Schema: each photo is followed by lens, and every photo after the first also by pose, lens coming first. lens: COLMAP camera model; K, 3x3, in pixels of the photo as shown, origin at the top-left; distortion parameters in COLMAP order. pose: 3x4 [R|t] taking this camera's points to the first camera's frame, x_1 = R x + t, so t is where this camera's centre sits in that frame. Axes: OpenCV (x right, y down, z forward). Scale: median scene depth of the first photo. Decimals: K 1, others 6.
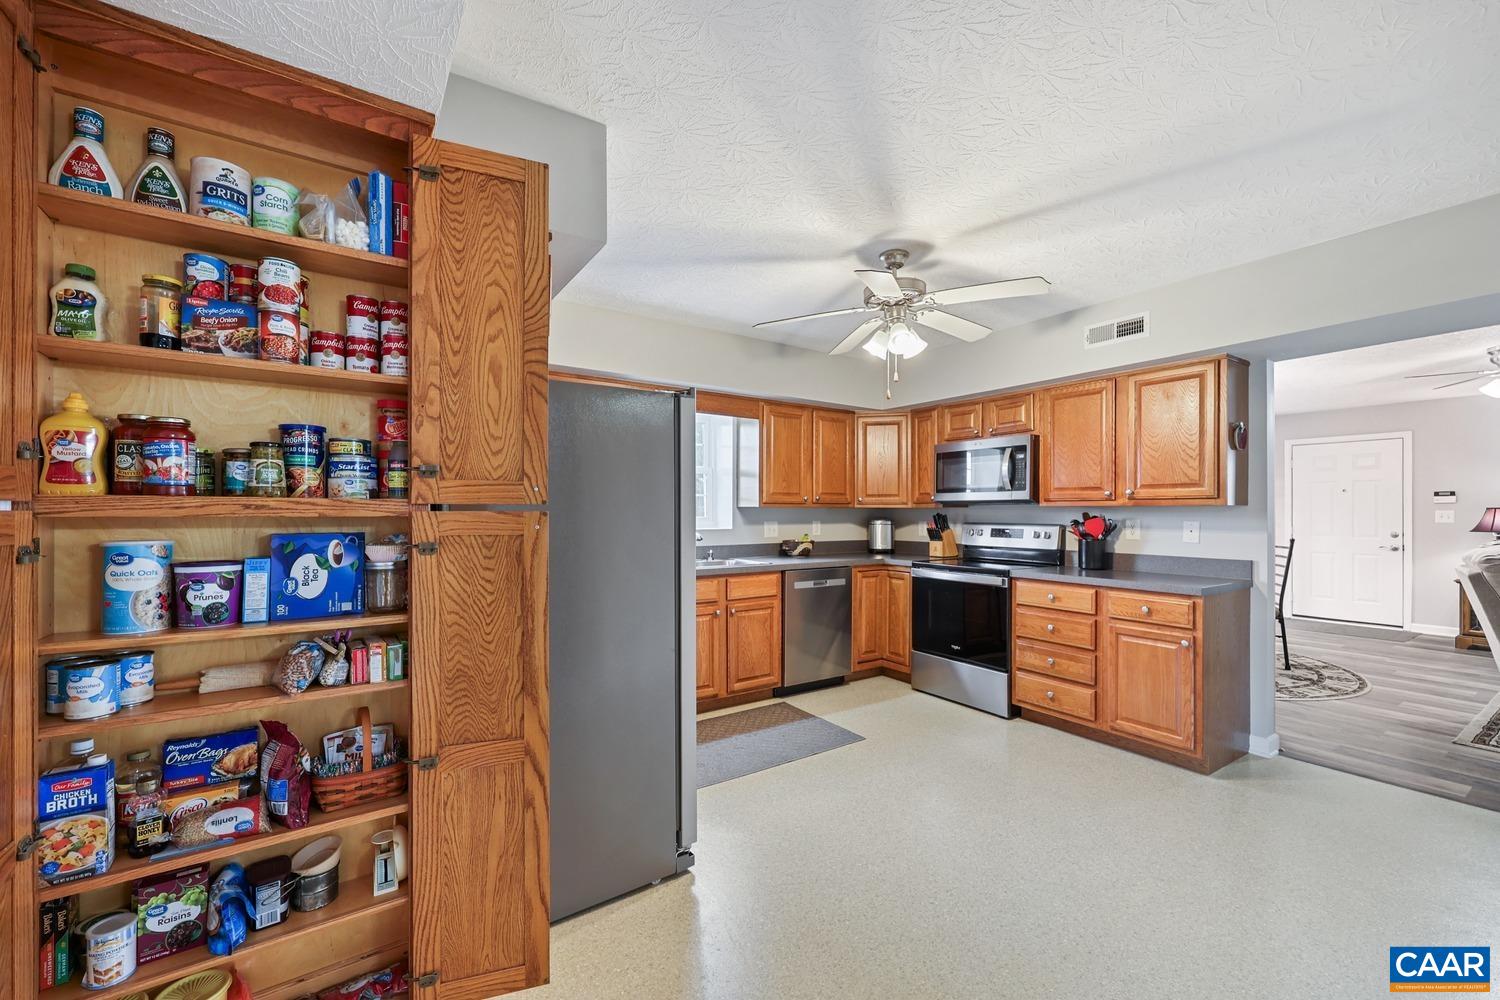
lens RADIAL K [[619.8, 0, 747.0], [0, 619.8, 507.7], [0, 0, 1]] dist [-0.000717, 0.001363]
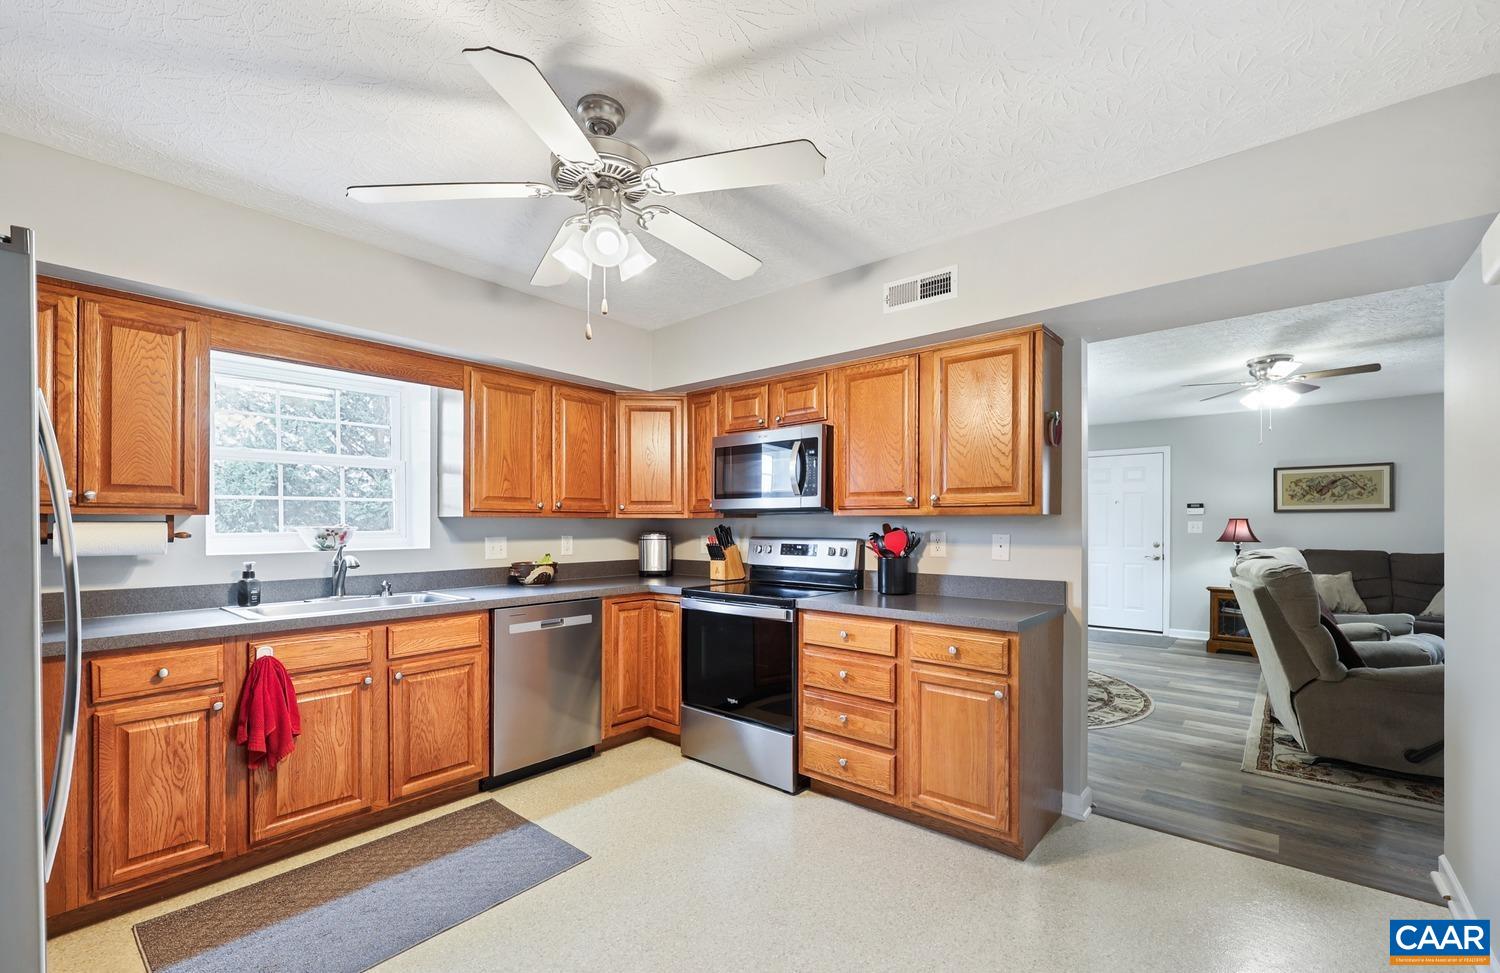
lens RADIAL K [[639.5, 0, 753.6], [0, 639.5, 523.6], [0, 0, 1]] dist [0.004073, -0.000947]
pose [[0.961134, -0.001693, 0.276076, 0.151508], [0.000147, 0.999984, 0.005621, 0.002674], [-0.276081, -0.005362, 0.961119, 0.248798]]
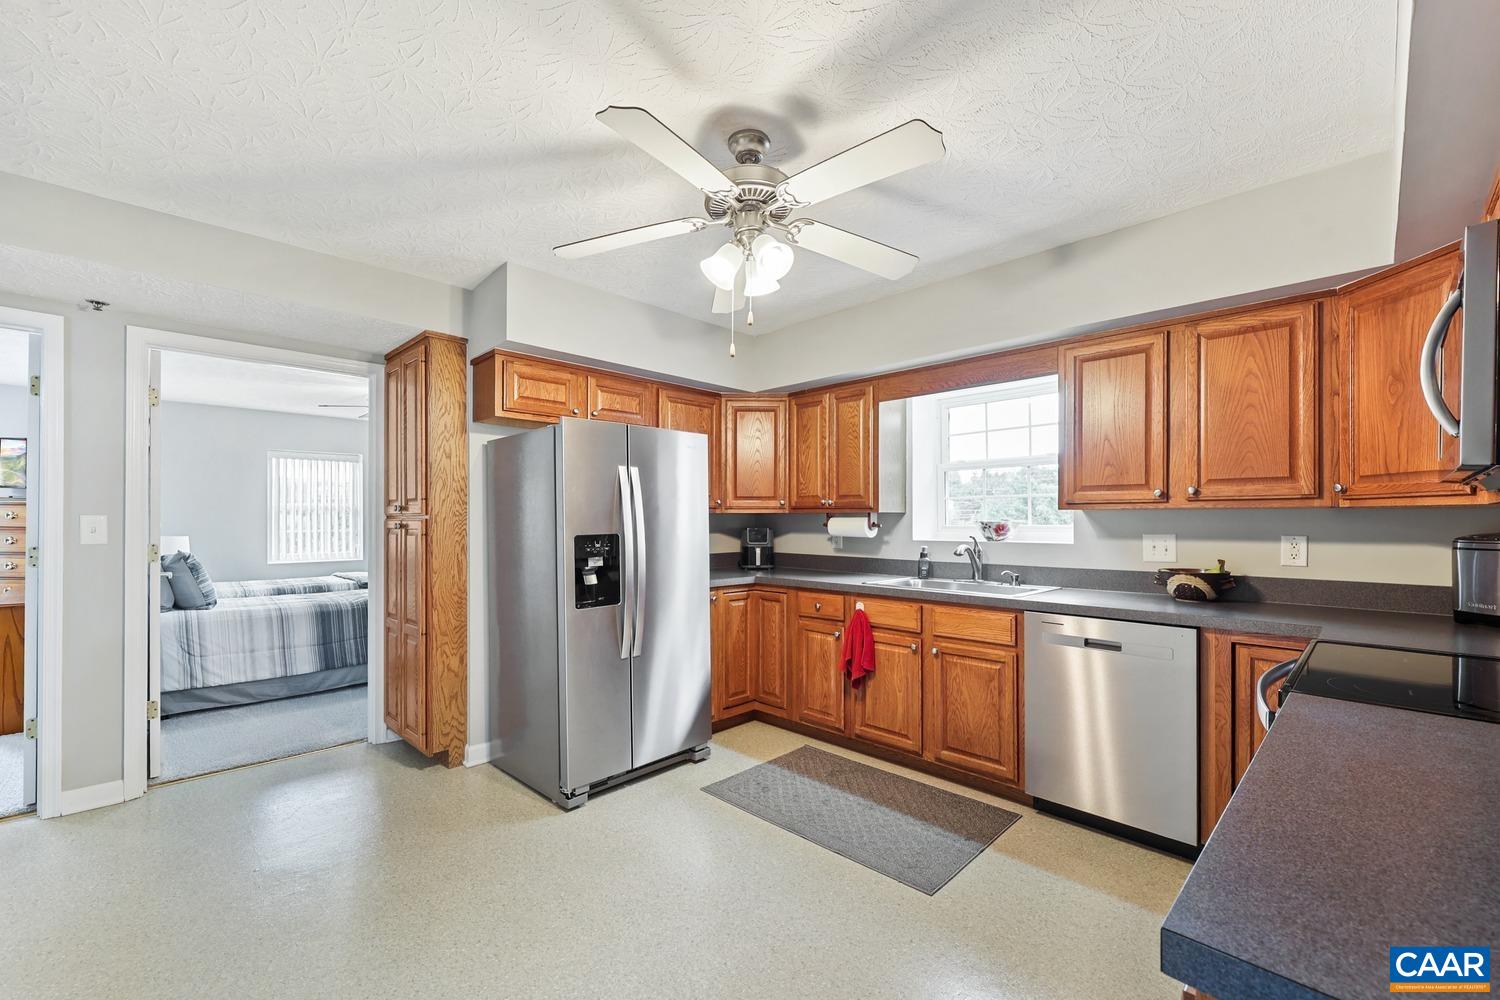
lens RADIAL K [[619.8, 0, 747.8], [0, 619.8, 517.2], [0, 0, 1]] dist [-0.000717, 0.001363]
pose [[0.184561, -0.004731, -0.982810, 0.669947], [0.006078, 0.999975, -0.003672, 0.007309], [0.982802, -0.005296, 0.184585, 0.640717]]
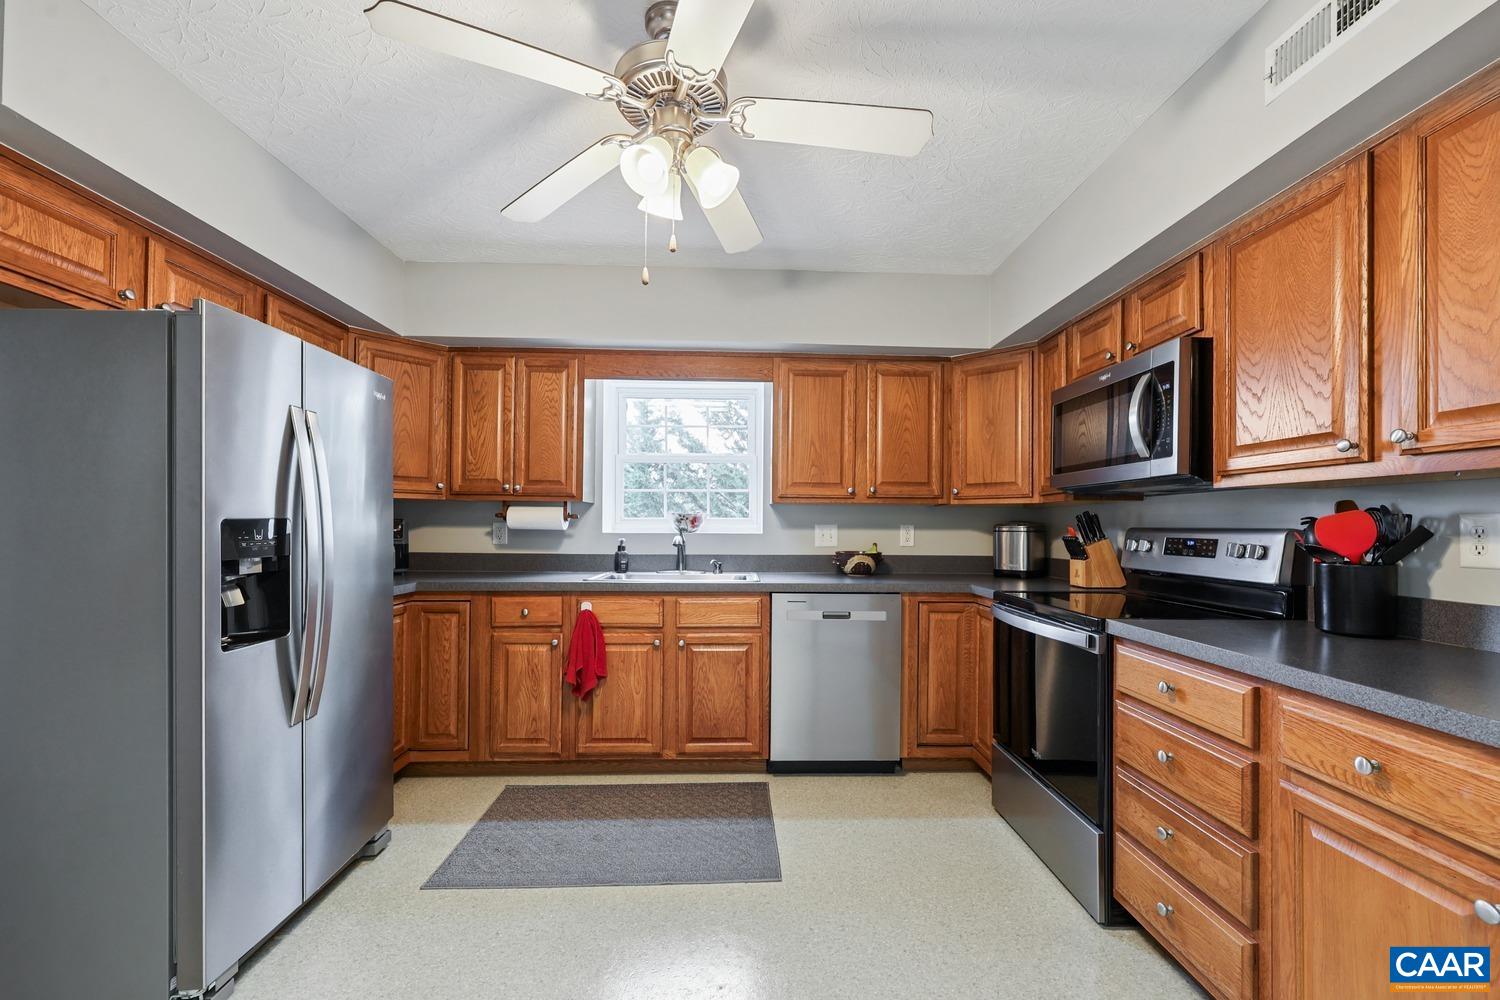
lens RADIAL K [[619.8, 0, 747.3], [0, 619.8, 517.5], [0, 0, 1]] dist [-0.000717, 0.001363]
pose [[0.846390, -0.000580, -0.532564, 0.430341], [-0.004712, 0.999952, -0.008579, 0.025211], [0.532543, 0.009771, 0.846346, 0.423177]]
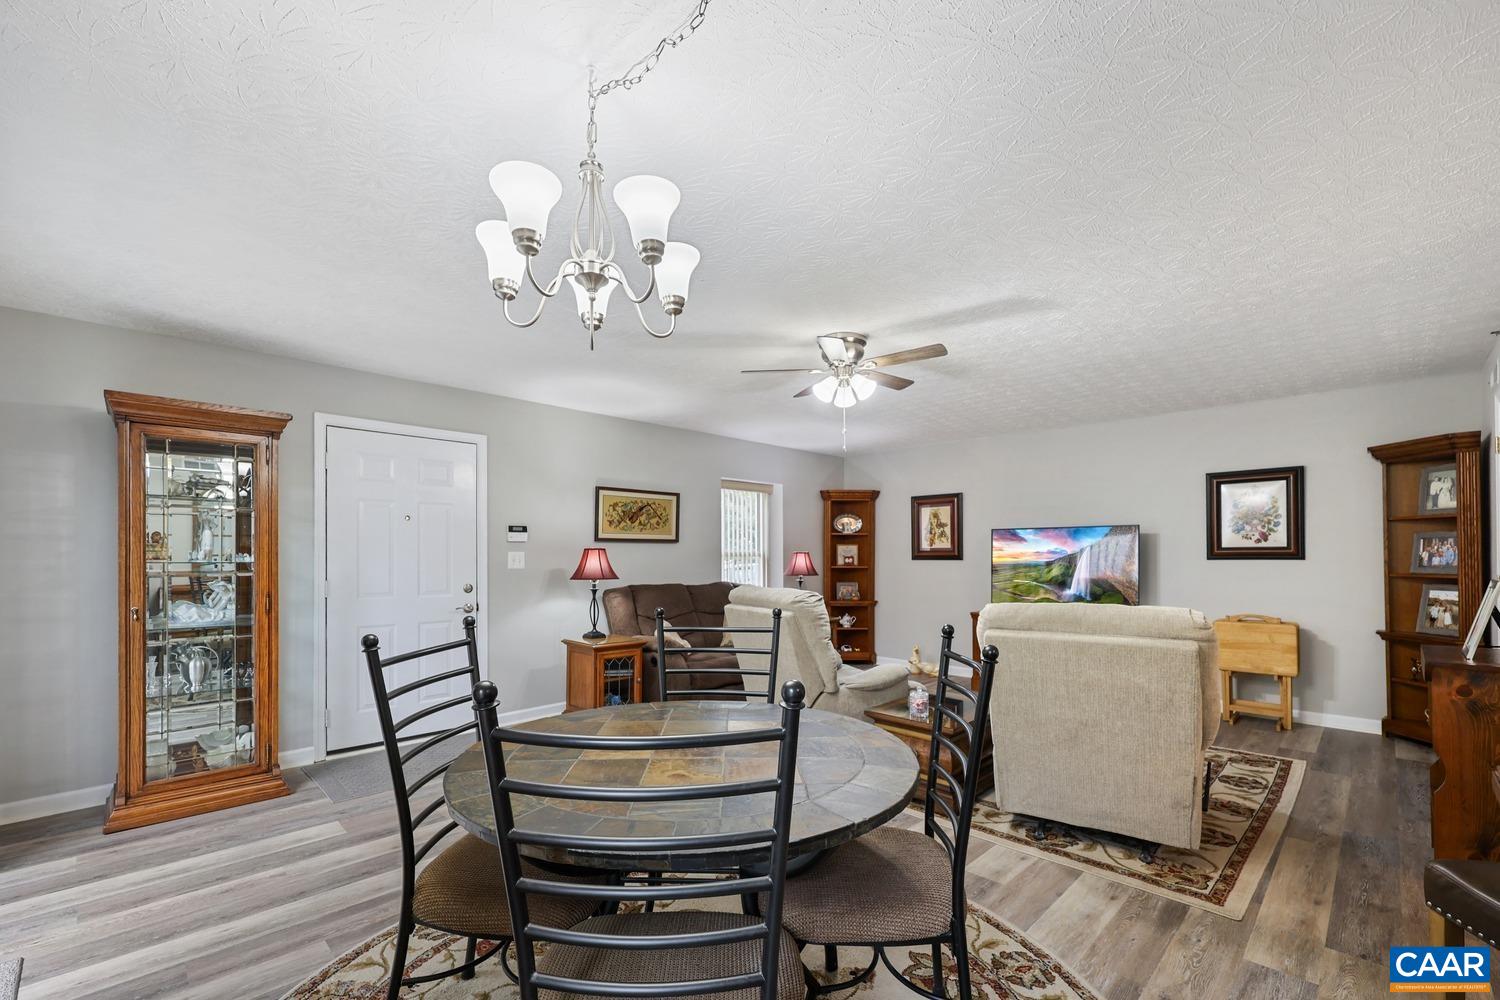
lens RADIAL K [[619.8, 0, 757.4], [0, 619.8, 574.5], [0, 0, 1]] dist [-0.000717, 0.001363]
pose [[-0.195009, -0.029273, 0.980364, 0.557493], [-0.005657, 0.999571, 0.028722, 0.014176], [-0.980785, 0.000055, -0.195091, 1.397975]]
